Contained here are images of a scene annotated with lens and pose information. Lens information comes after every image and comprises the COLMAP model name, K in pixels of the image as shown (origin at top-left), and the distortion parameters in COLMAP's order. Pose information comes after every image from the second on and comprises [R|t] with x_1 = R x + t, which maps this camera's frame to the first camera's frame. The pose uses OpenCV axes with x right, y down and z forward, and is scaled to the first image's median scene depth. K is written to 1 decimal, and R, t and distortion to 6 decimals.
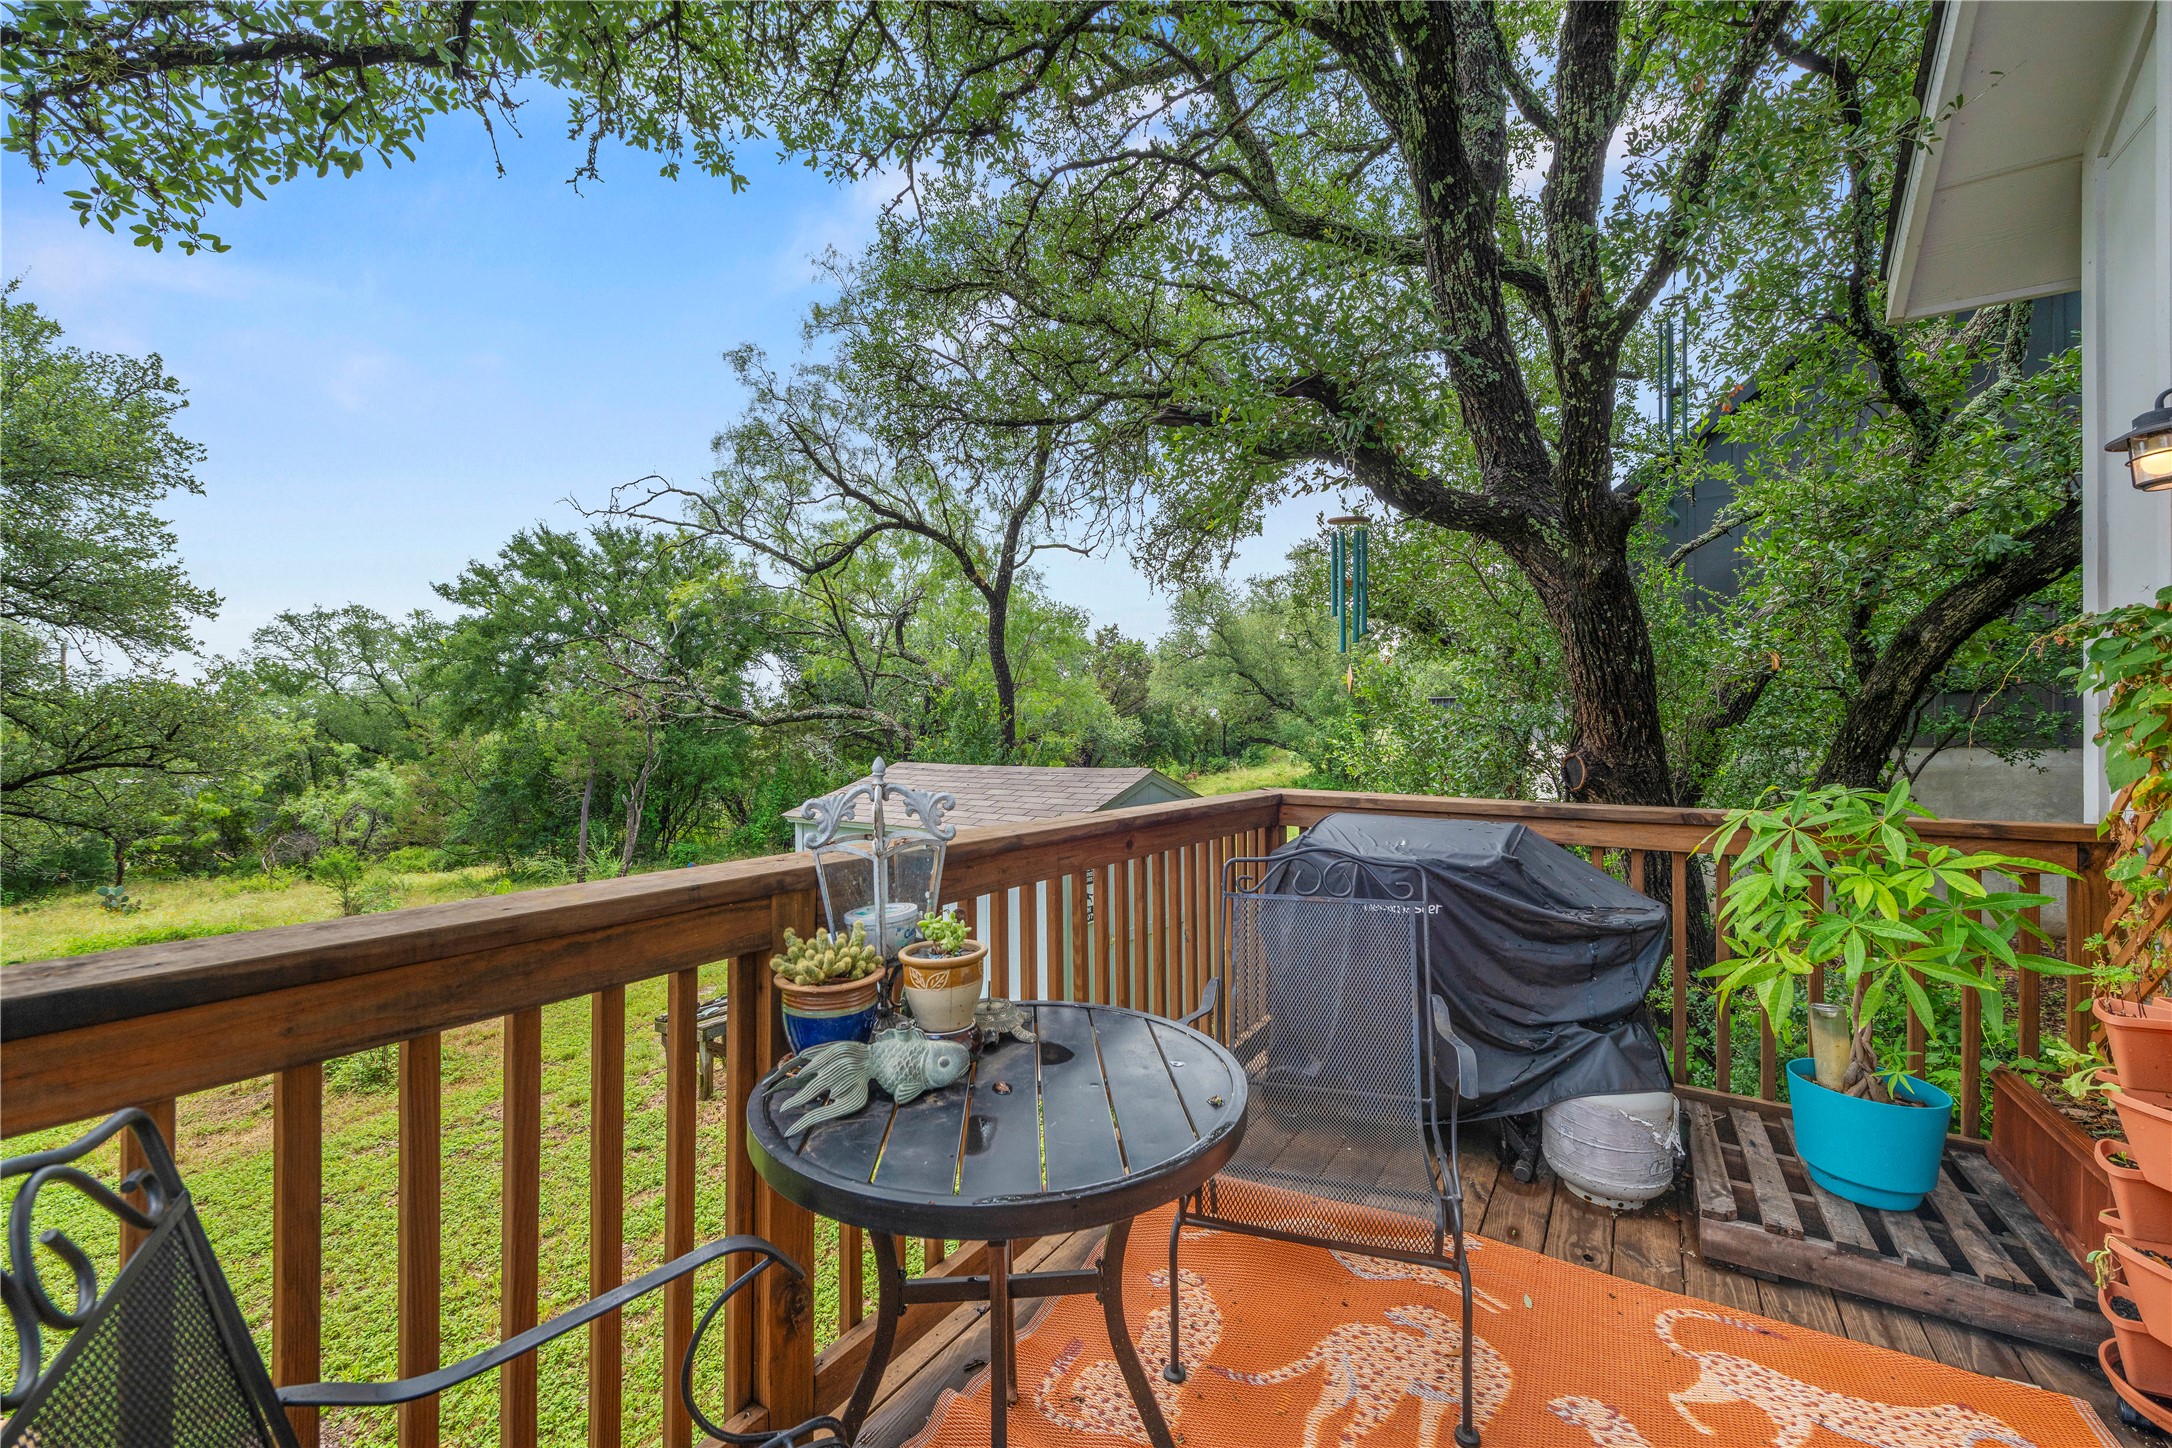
lens RADIAL K [[870.7, 0, 1107.3], [0, 870.7, 747.1], [0, 0, 1]] dist [-0.000699, -0.000054]
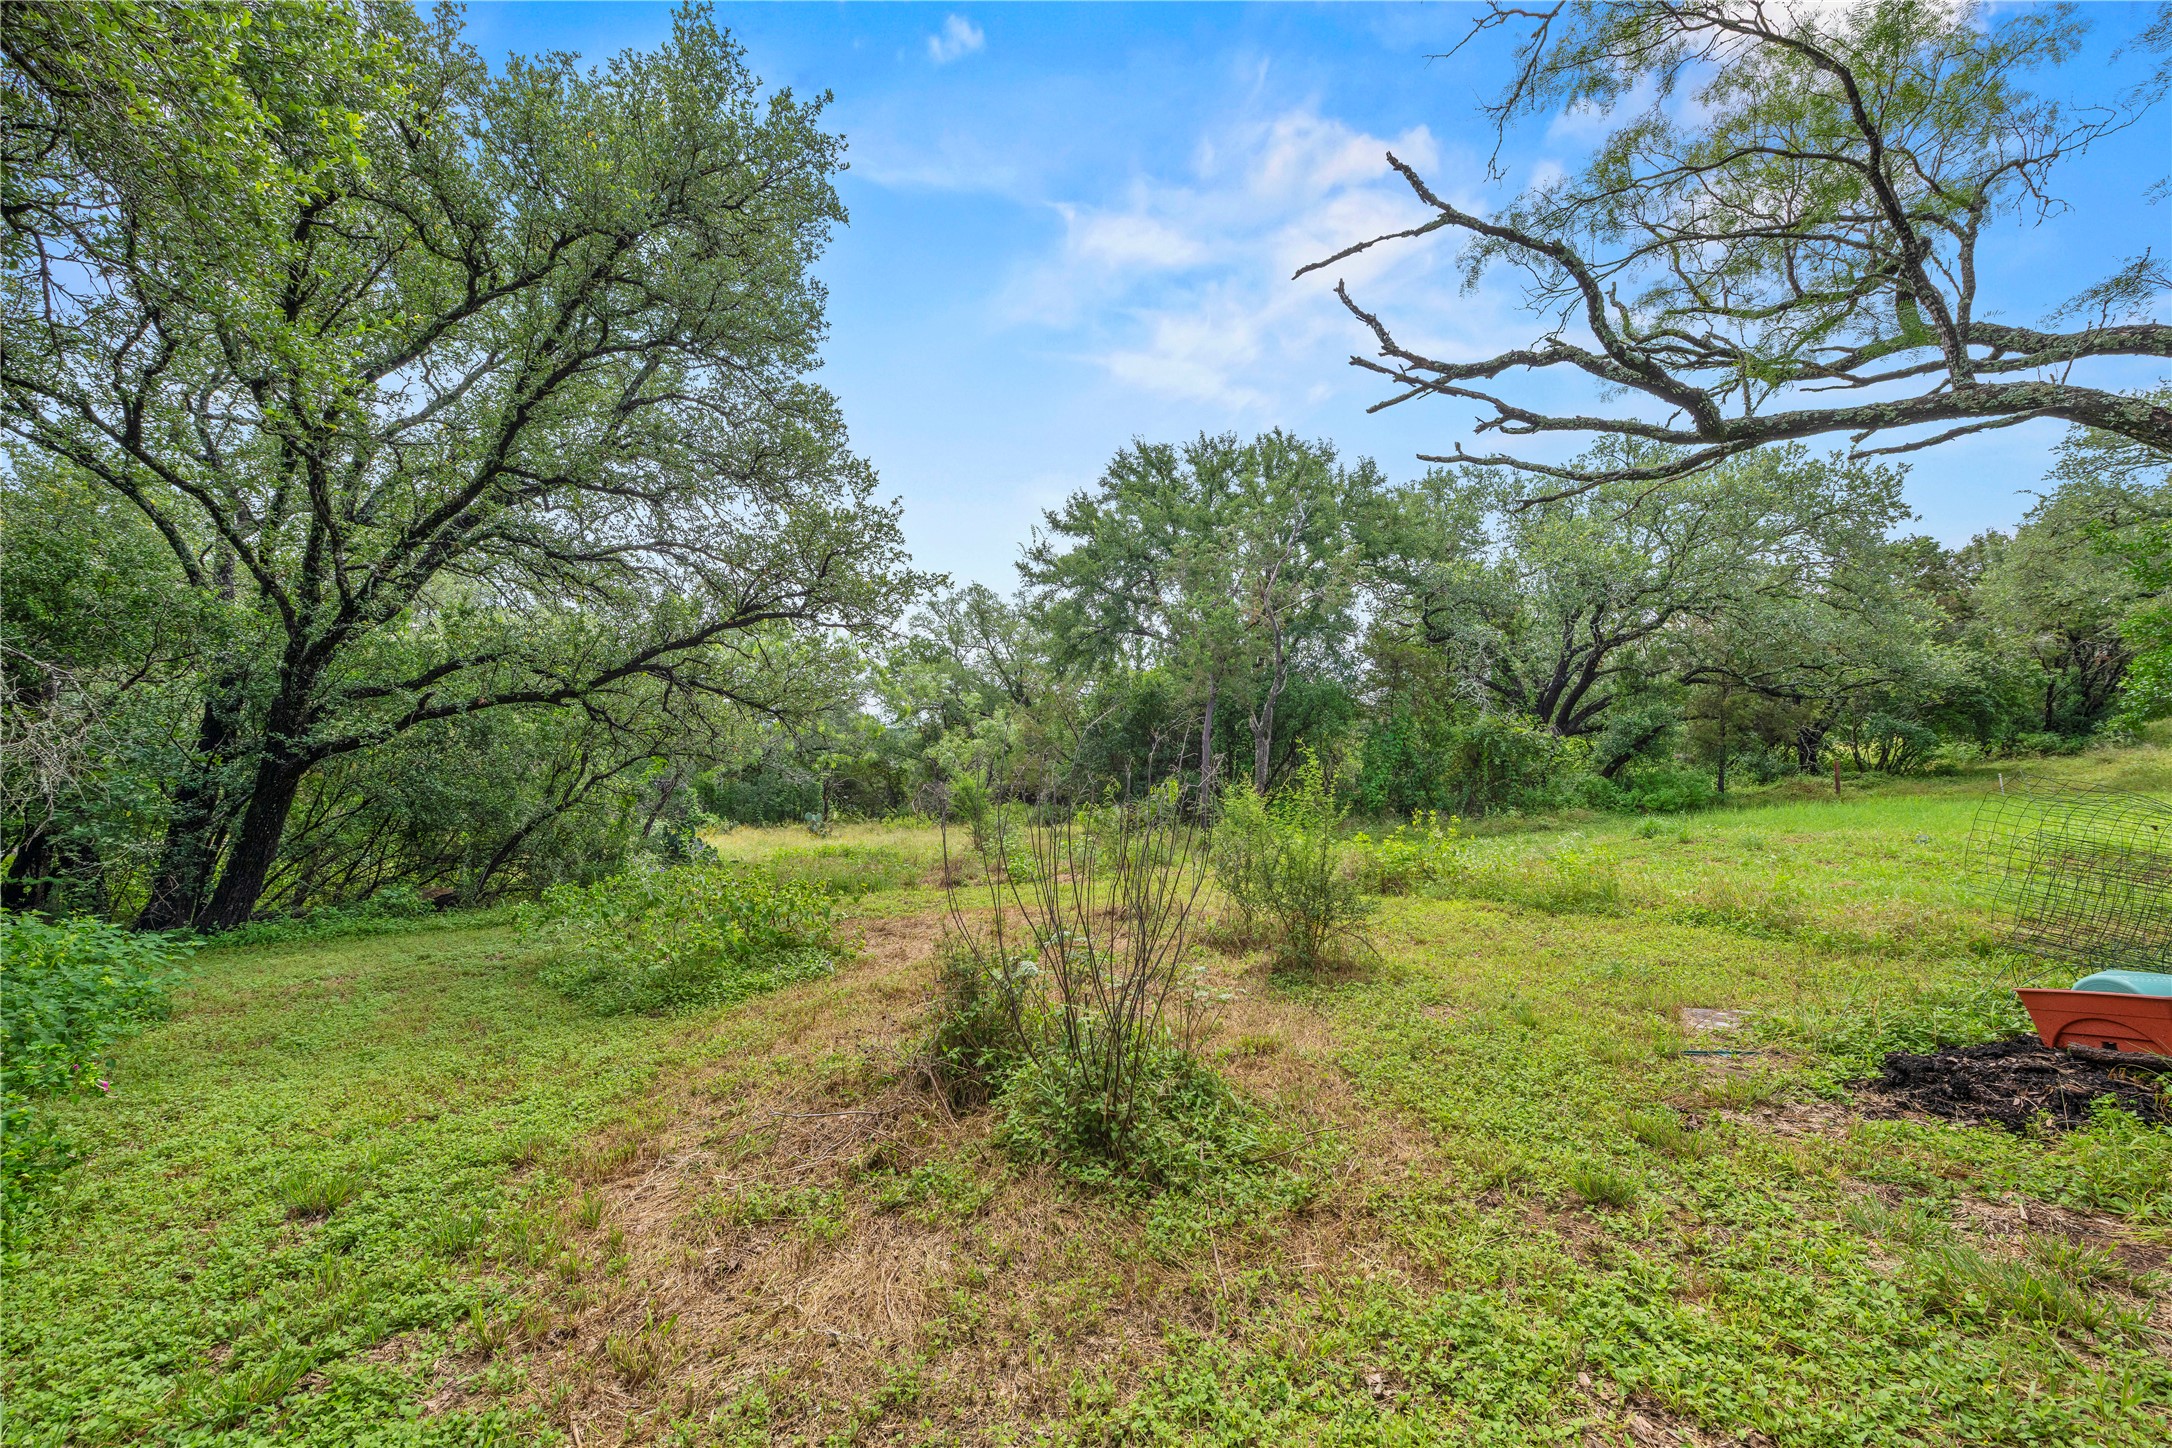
lens RADIAL K [[877.3, 0, 1086.0], [0, 877.3, 724.0], [0, 0, 1]] dist [0.000601, -0.000052]
pose [[0.836304, -0.012633, -0.548120, -0.190771], [-0.004342, 0.999551, -0.029662, 0.064210], [0.548248, 0.027186, 0.835873, 0.203761]]
